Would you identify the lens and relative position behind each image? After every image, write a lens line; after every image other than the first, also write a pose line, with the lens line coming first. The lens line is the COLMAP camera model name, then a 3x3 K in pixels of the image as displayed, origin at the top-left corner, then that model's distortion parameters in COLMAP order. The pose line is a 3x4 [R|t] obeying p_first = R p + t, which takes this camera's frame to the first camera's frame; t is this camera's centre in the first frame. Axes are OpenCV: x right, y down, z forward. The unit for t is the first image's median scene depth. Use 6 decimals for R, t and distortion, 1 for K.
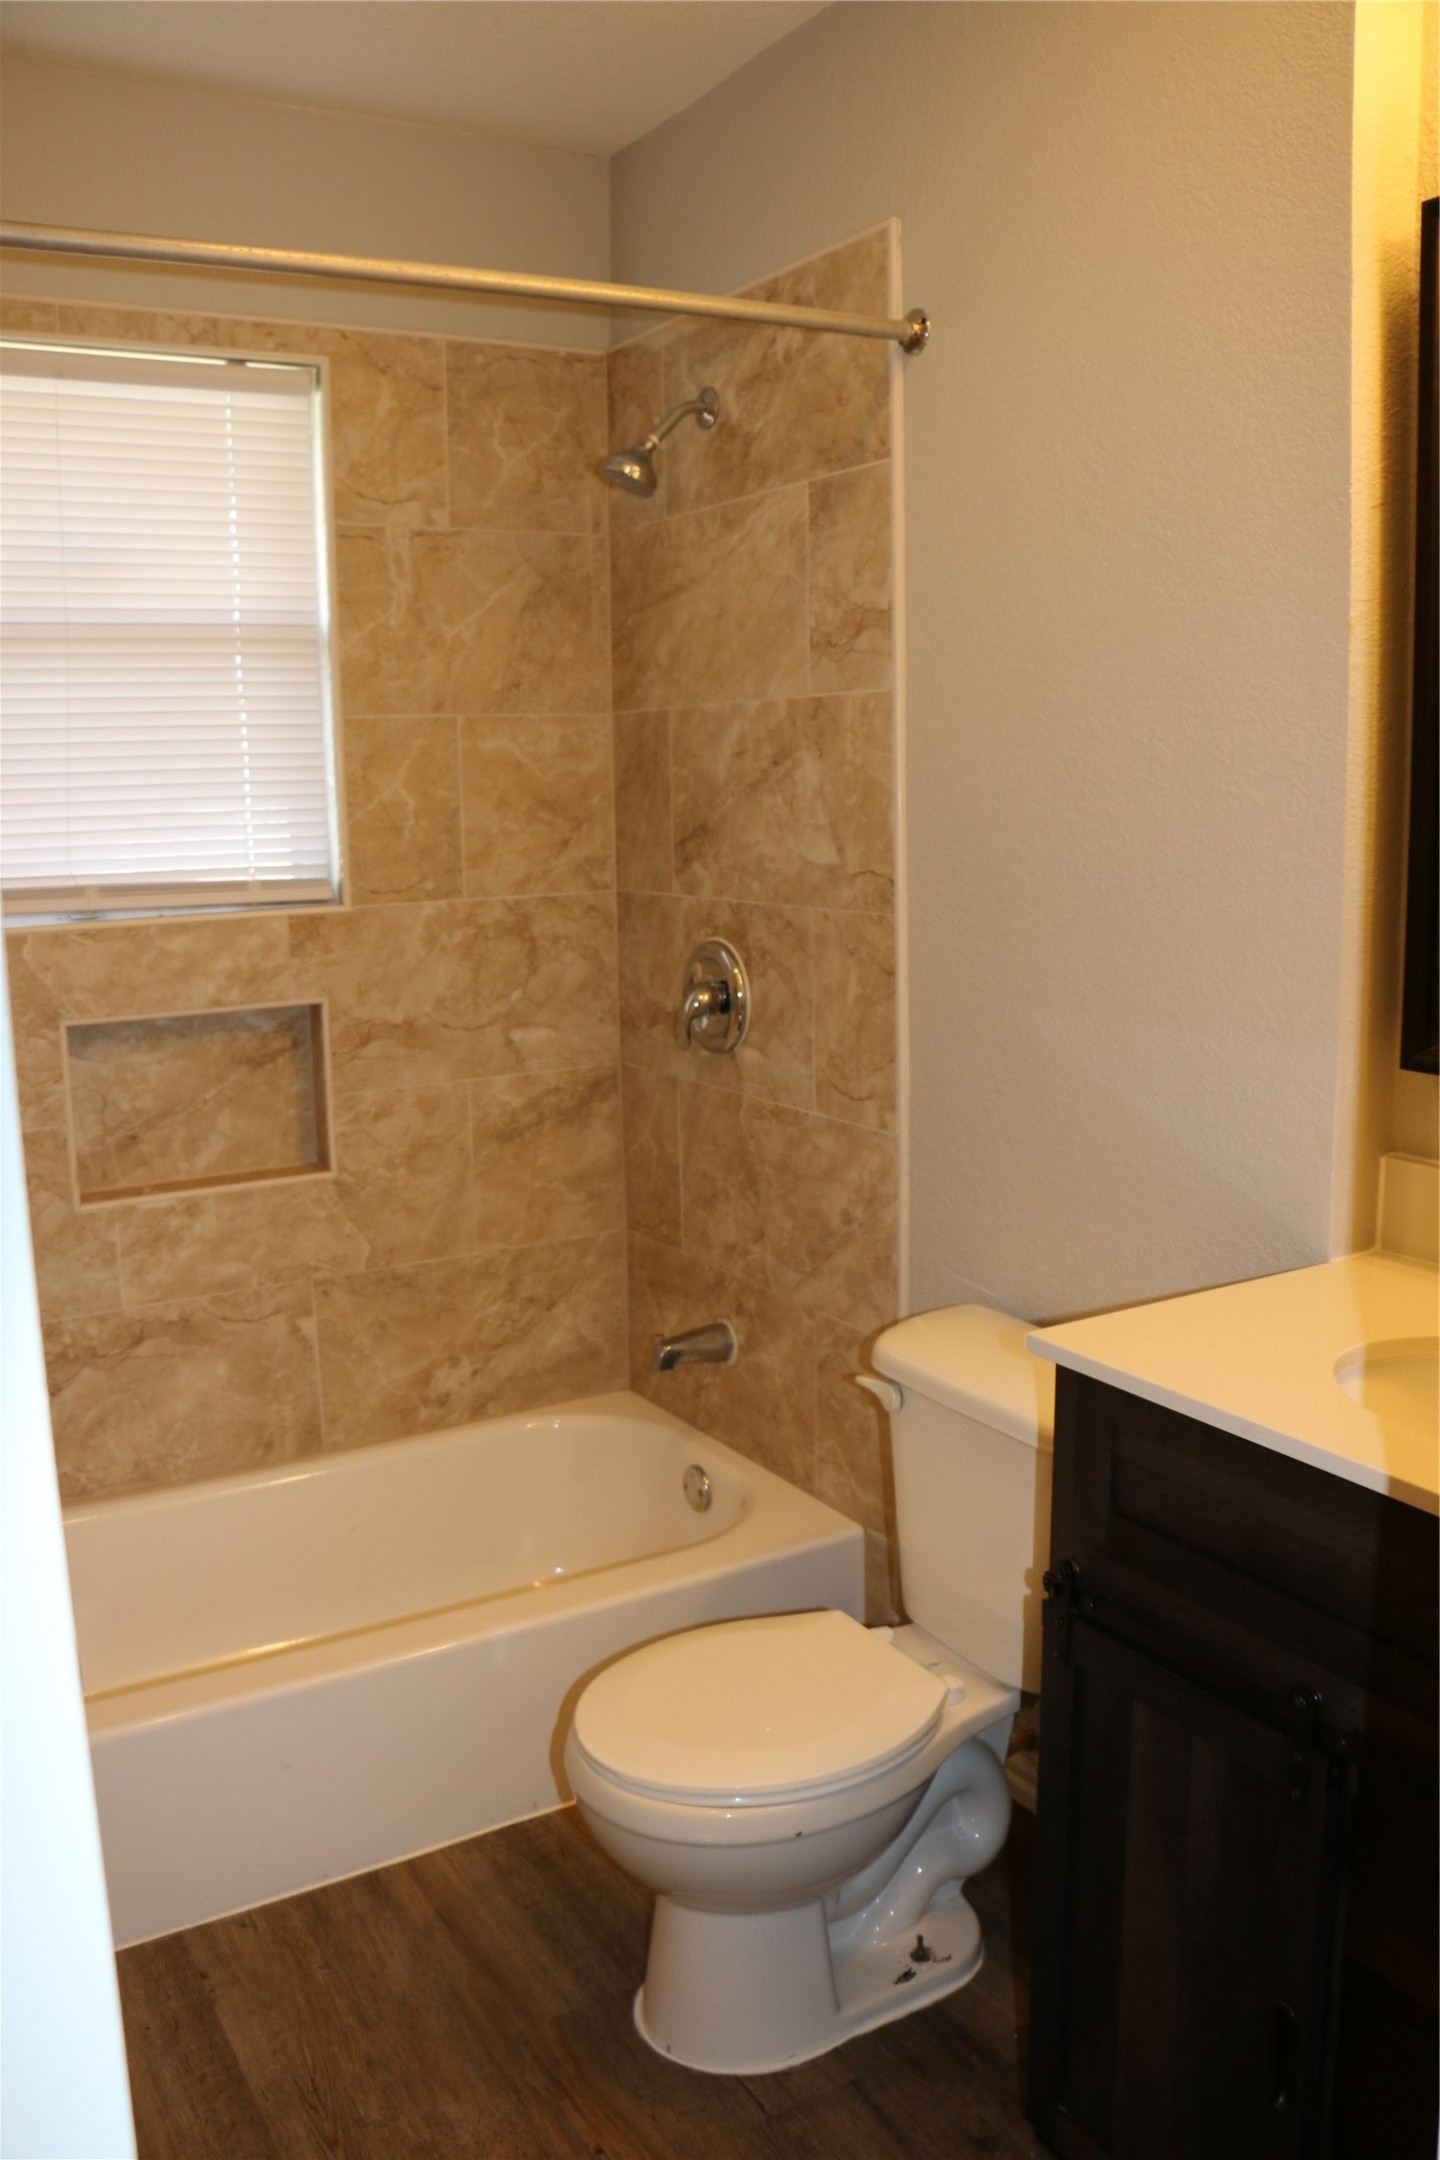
lens RADIAL K [[1751.9, 0, 720.0], [0, 1751.9, 1080.0], [0, 0, 1]] dist [-0.187818, 0.158626]
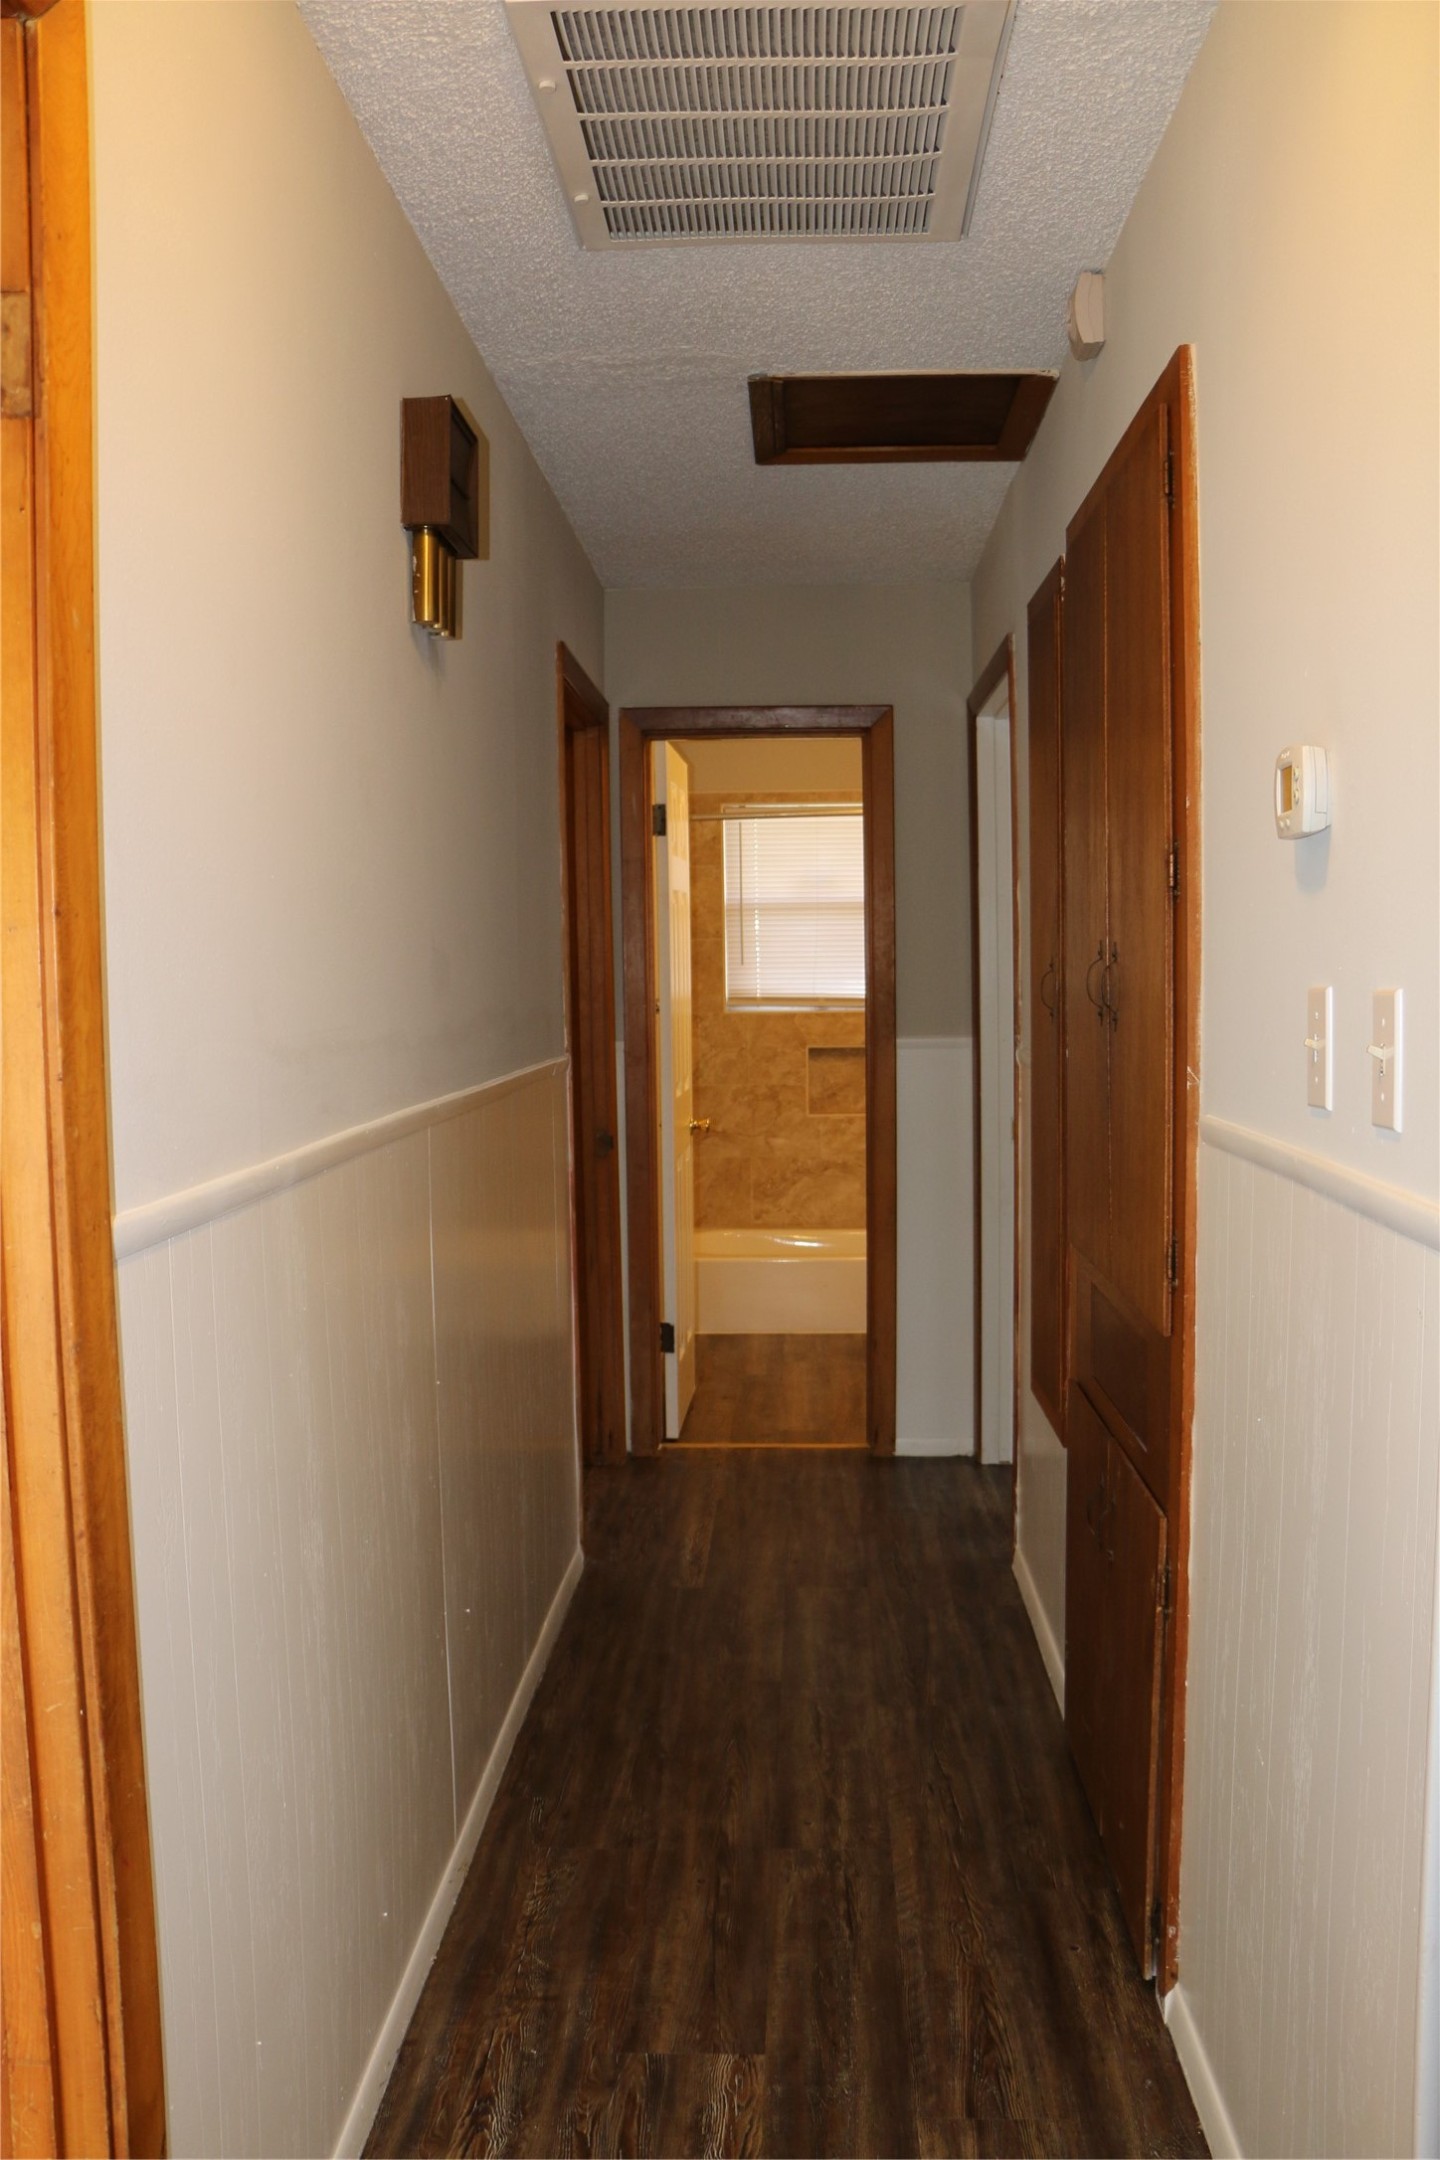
lens RADIAL K [[1751.9, 0, 720.0], [0, 1751.9, 1080.0], [0, 0, 1]] dist [-0.187818, 0.158626]
pose [[0.830143, 0.041397, -0.556011, 1.027134], [-0.093403, 0.993472, -0.065486, 0.209774], [0.549671, 0.106296, 0.828591, -1.351170]]
